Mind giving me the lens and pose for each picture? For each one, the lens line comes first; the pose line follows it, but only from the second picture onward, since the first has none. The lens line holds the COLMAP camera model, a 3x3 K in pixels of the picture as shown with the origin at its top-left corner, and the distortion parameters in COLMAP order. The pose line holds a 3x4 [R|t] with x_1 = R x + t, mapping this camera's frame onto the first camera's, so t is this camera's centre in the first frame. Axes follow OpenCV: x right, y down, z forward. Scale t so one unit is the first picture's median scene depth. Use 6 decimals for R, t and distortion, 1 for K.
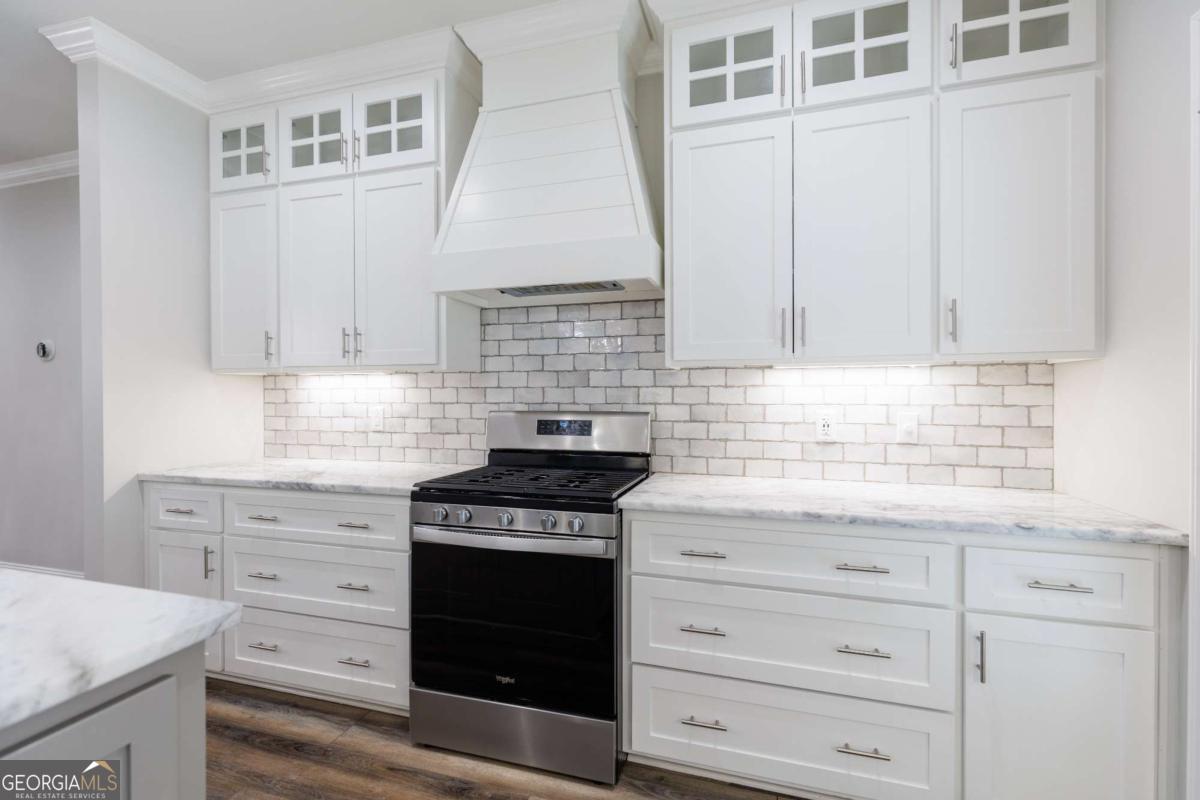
lens RADIAL K [[536.7, 0, 600.0], [0, 536.7, 400.0], [0, 0, 1]] dist [0.000859, -0.000016]
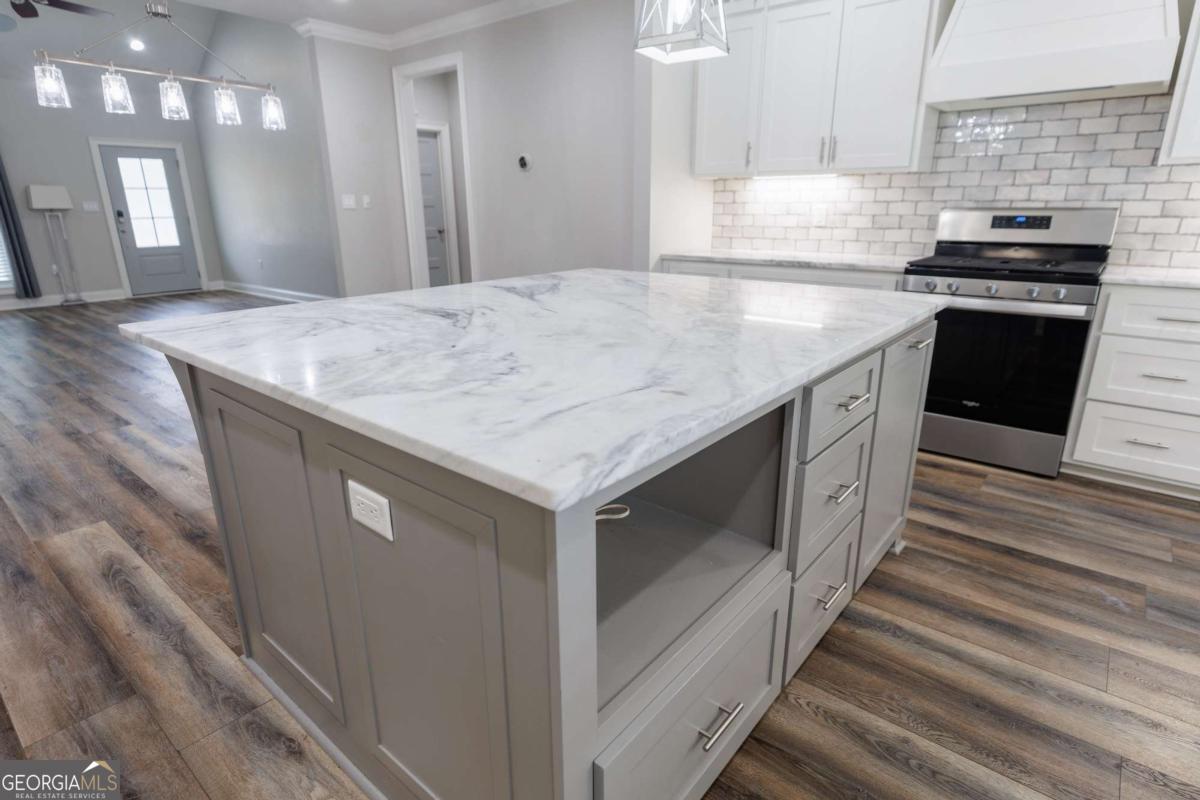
lens RADIAL K [[630.5, 0, 600.0], [0, 630.5, 400.0], [0, 0, 1]] dist [0.000044, 0.000165]
pose [[0.923613, 0.109769, -0.367274, -0.345843], [0.002535, 0.956352, 0.292206, 0.017477], [0.383318, -0.270816, 0.883021, -0.618552]]
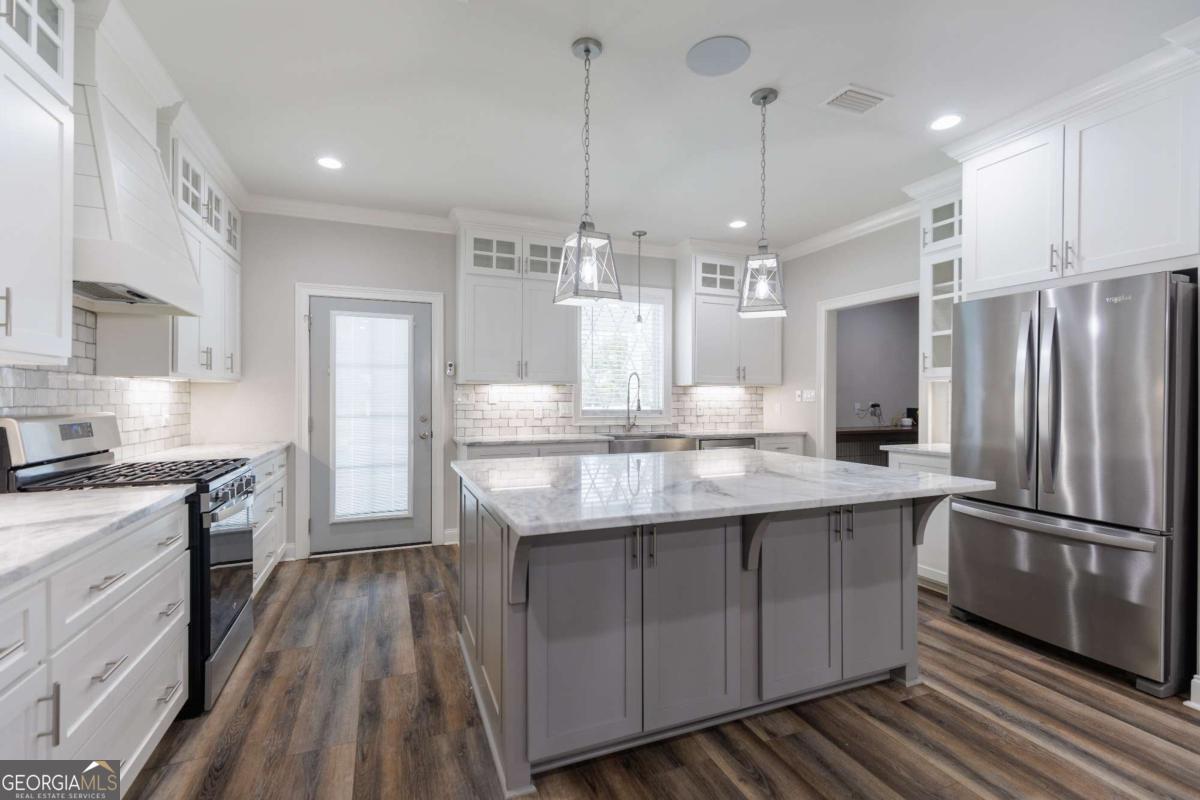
lens RADIAL K [[549.5, 0, 606.0], [0, 549.5, 400.3], [0, 0, 1]] dist [-0.000023, -0.000396]
pose [[-0.645962, 0.009457, 0.763311, -1.373396], [0.009872, 0.999943, -0.004034, 0.011376], [-0.763306, 0.004930, -0.646018, 0.871684]]
